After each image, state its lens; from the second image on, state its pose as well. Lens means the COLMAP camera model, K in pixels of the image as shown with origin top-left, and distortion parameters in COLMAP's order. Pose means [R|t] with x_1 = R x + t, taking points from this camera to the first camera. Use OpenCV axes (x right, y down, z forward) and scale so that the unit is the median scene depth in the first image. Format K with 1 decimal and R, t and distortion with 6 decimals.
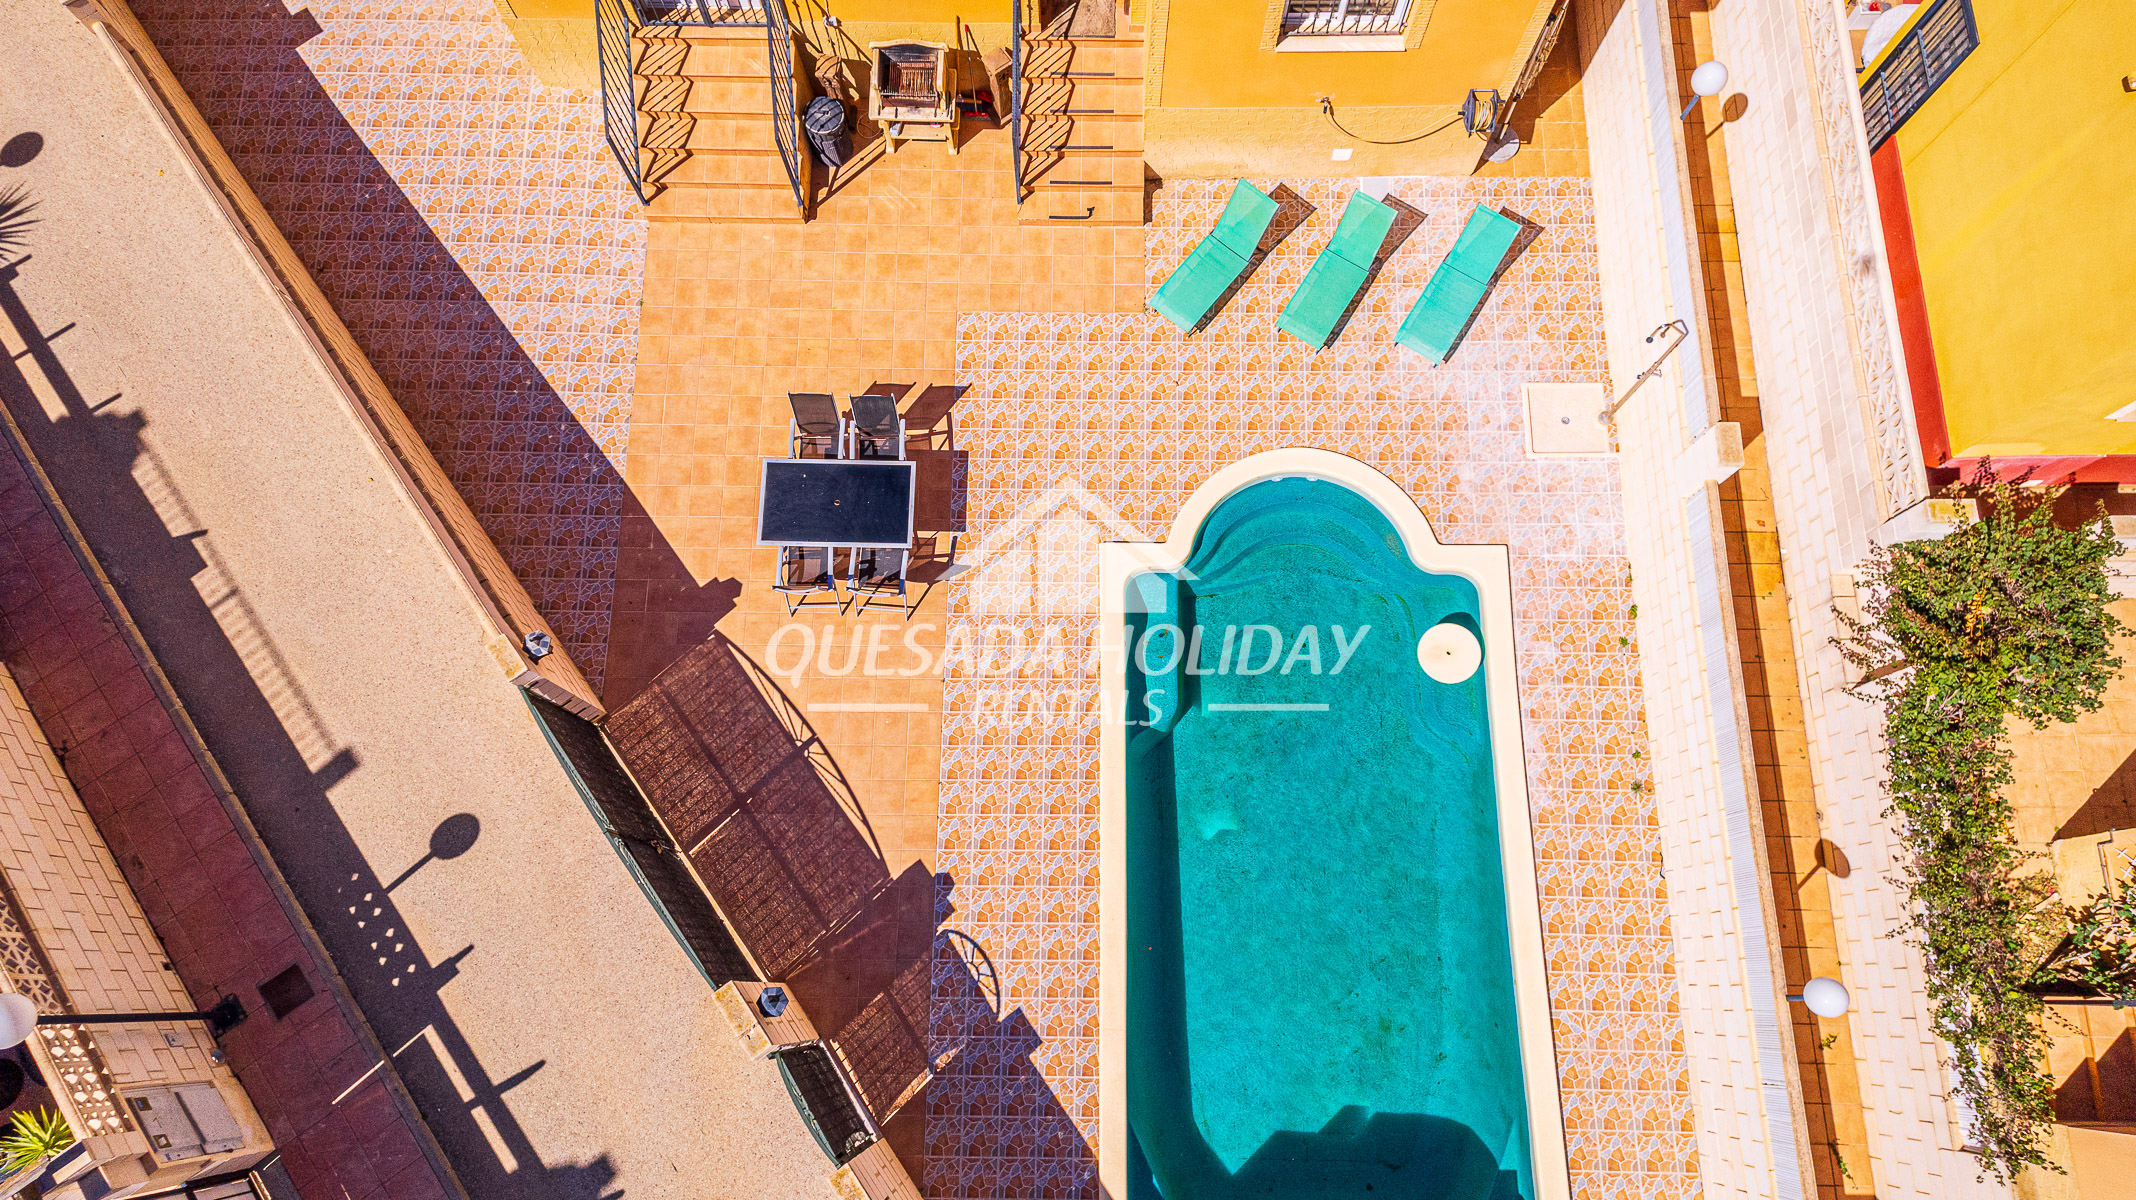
lens RADIAL K [[1325.2, 0, 1070.0], [0, 1325.2, 617.6], [0, 0, 1]] dist [0.093573, -0.073318]
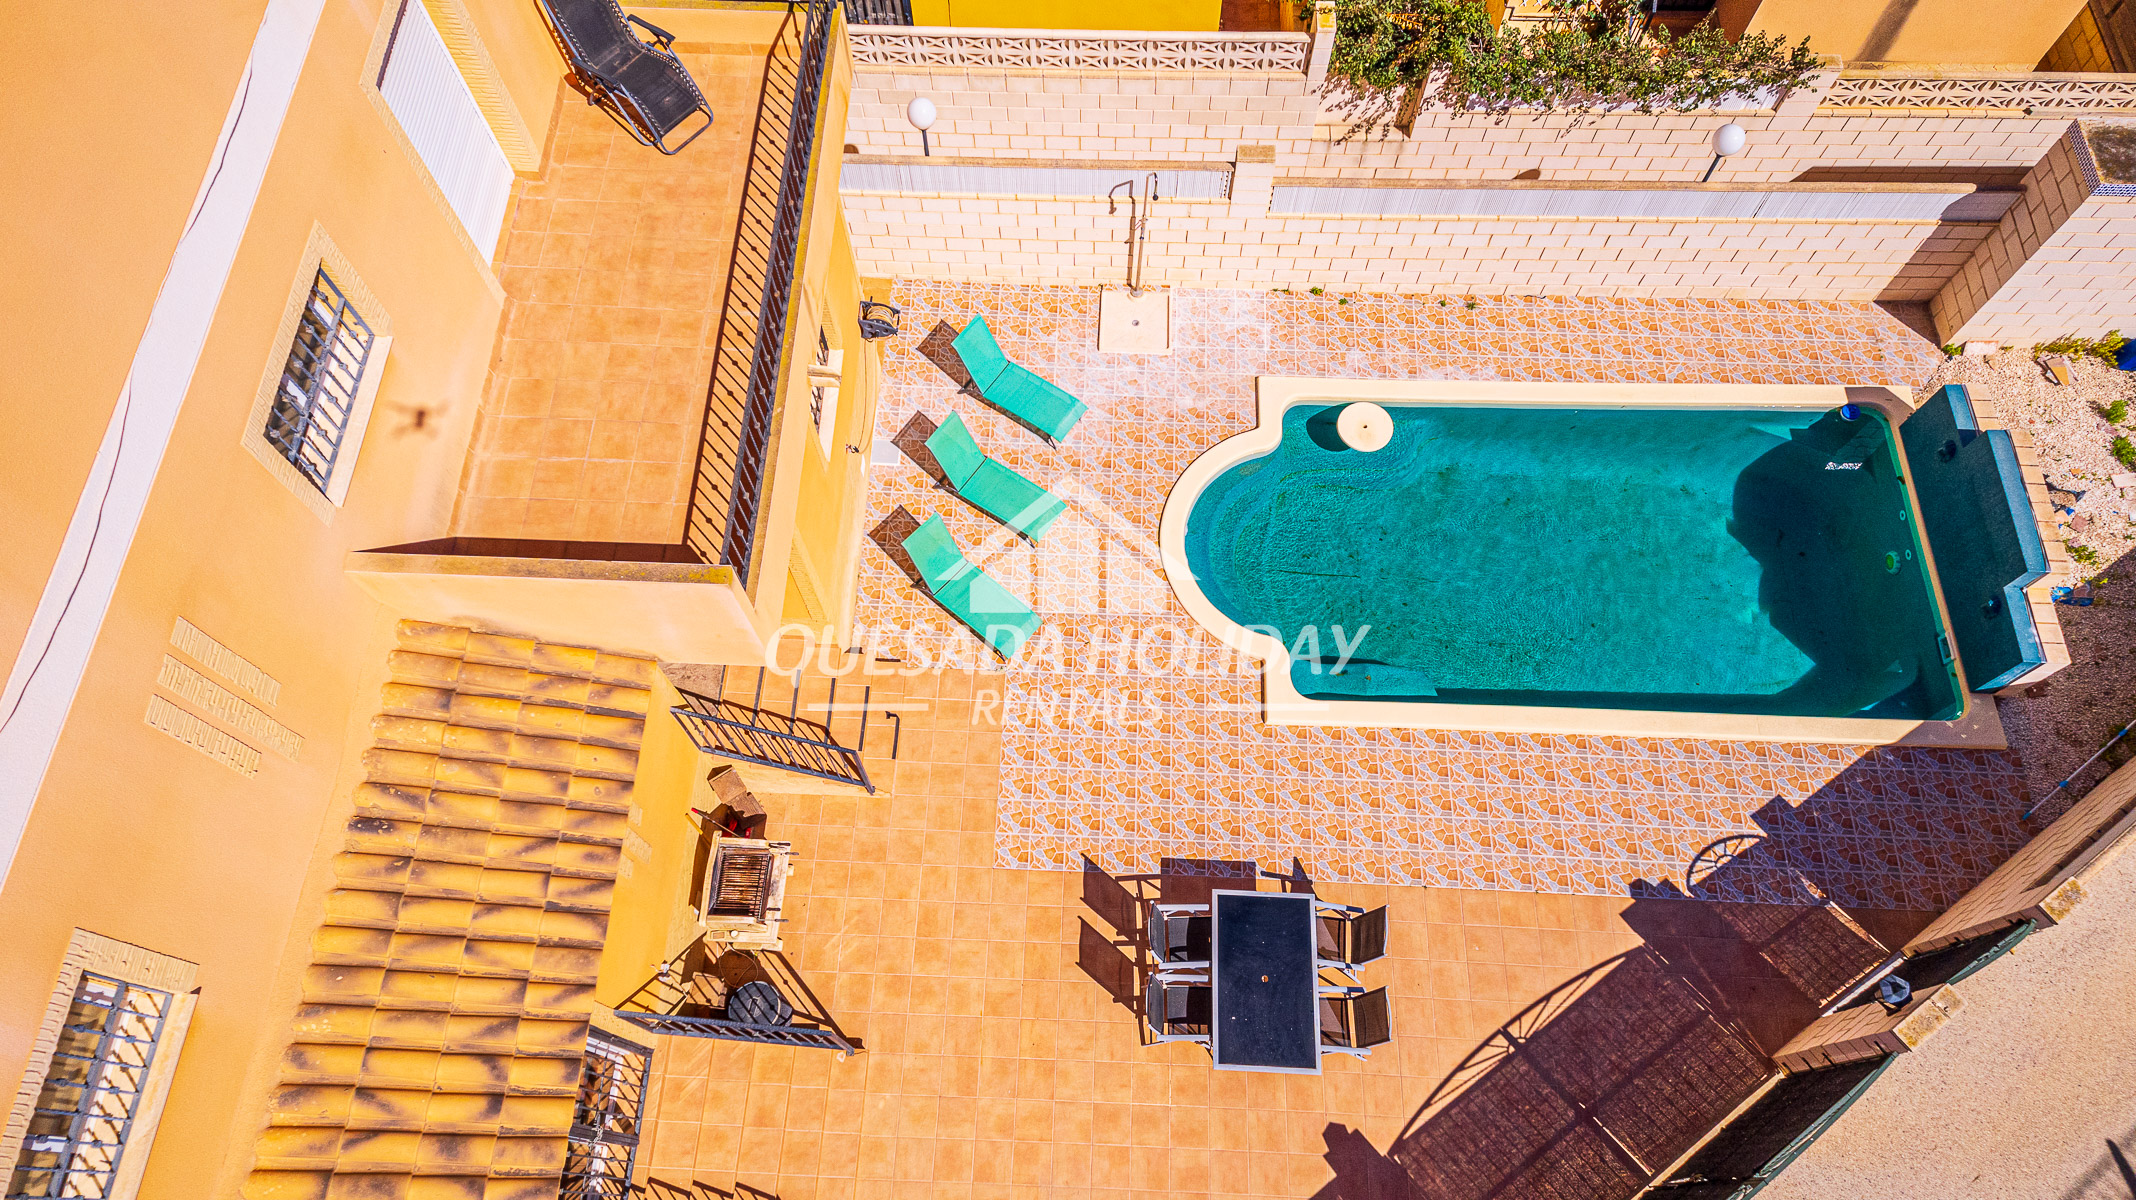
lens RADIAL K [[1325.2, 0, 1070.0], [0, 1325.2, 617.6], [0, 0, 1]] dist [0.093573, -0.073318]
pose [[0.026728, -0.906669, 0.420995, -0.315781], [0.963249, 0.135962, 0.231659, -0.423804], [-0.267278, 0.399332, 0.876982, 0.154310]]
